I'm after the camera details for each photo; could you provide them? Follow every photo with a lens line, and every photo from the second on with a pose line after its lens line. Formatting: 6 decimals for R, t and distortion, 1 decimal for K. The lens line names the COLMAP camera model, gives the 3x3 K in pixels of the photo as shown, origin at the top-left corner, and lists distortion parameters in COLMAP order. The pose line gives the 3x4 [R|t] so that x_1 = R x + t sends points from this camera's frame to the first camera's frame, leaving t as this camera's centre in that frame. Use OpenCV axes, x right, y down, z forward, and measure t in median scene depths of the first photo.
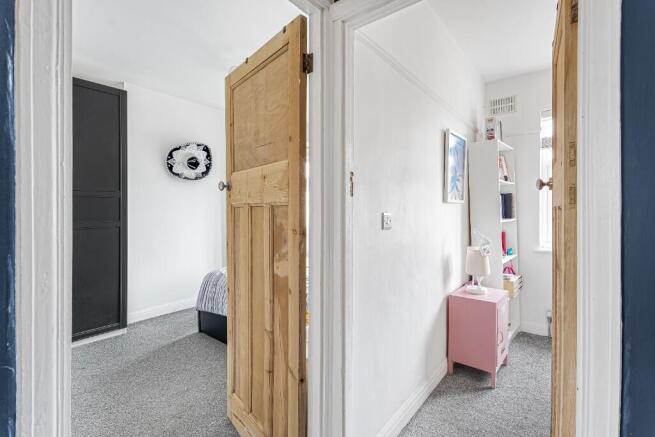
lens RADIAL K [[305.2, 0, 325.8], [0, 305.2, 212.7], [0, 0, 1]] dist [0.000982, 0.000200]
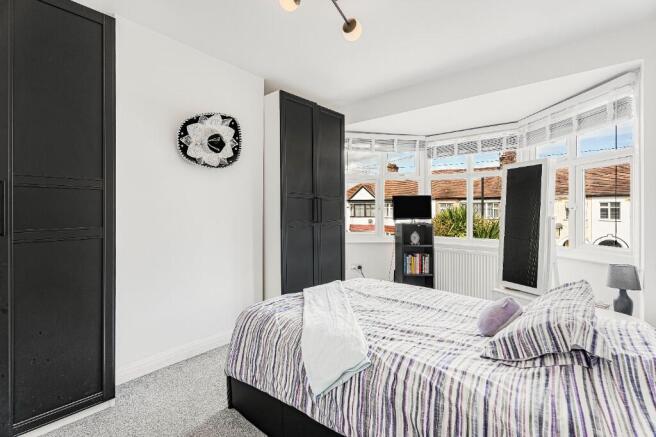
lens RADIAL K [[305.6, 0, 326.3], [0, 305.6, 212.6], [0, 0, 1]] dist [0.000982, 0.000200]
pose [[0.999369, 0.000032, -0.035506, -0.158682], [-0.000236, 0.999983, -0.005747, -0.000531], [0.035505, 0.005752, 0.999353, 0.313243]]
